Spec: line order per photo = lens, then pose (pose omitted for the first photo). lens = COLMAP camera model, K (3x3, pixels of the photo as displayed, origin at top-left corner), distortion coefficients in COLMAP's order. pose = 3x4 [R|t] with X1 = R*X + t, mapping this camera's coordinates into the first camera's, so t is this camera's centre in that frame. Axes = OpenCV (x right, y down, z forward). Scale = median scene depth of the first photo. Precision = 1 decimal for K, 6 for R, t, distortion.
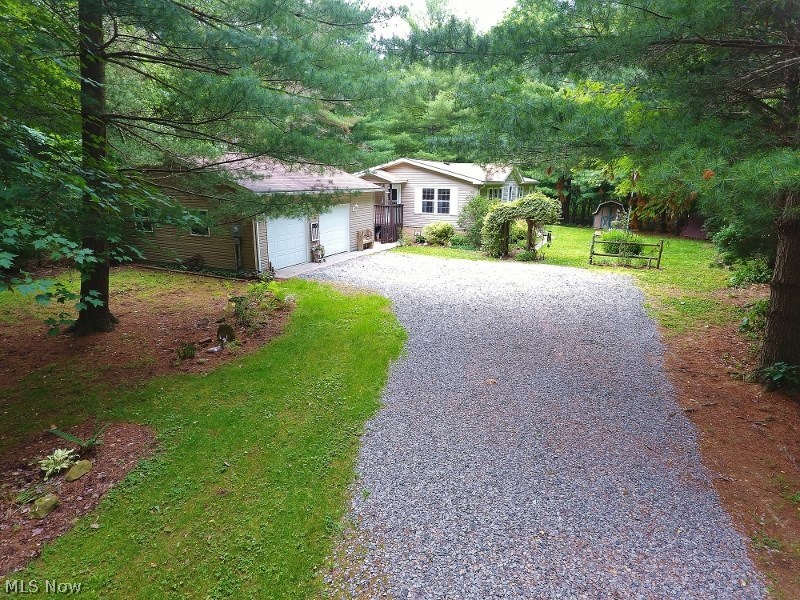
lens RADIAL K [[465.6, 0, 397.9], [0, 465.6, 296.2], [0, 0, 1]] dist [-0.002876, -0.002555]
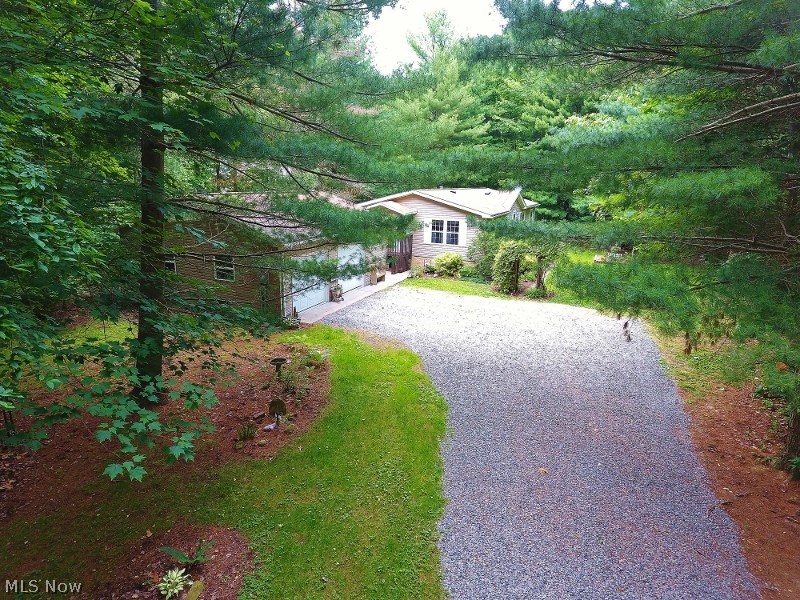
lens RADIAL K [[461.9, 0, 391.4], [0, 461.9, 300.6], [0, 0, 1]] dist [-0.009644, 0.001367]
pose [[0.999809, -0.003196, 0.019268, -0.061576], [0.002705, 0.999672, 0.025468, -0.087646], [-0.019343, -0.025411, 0.999490, -0.019738]]
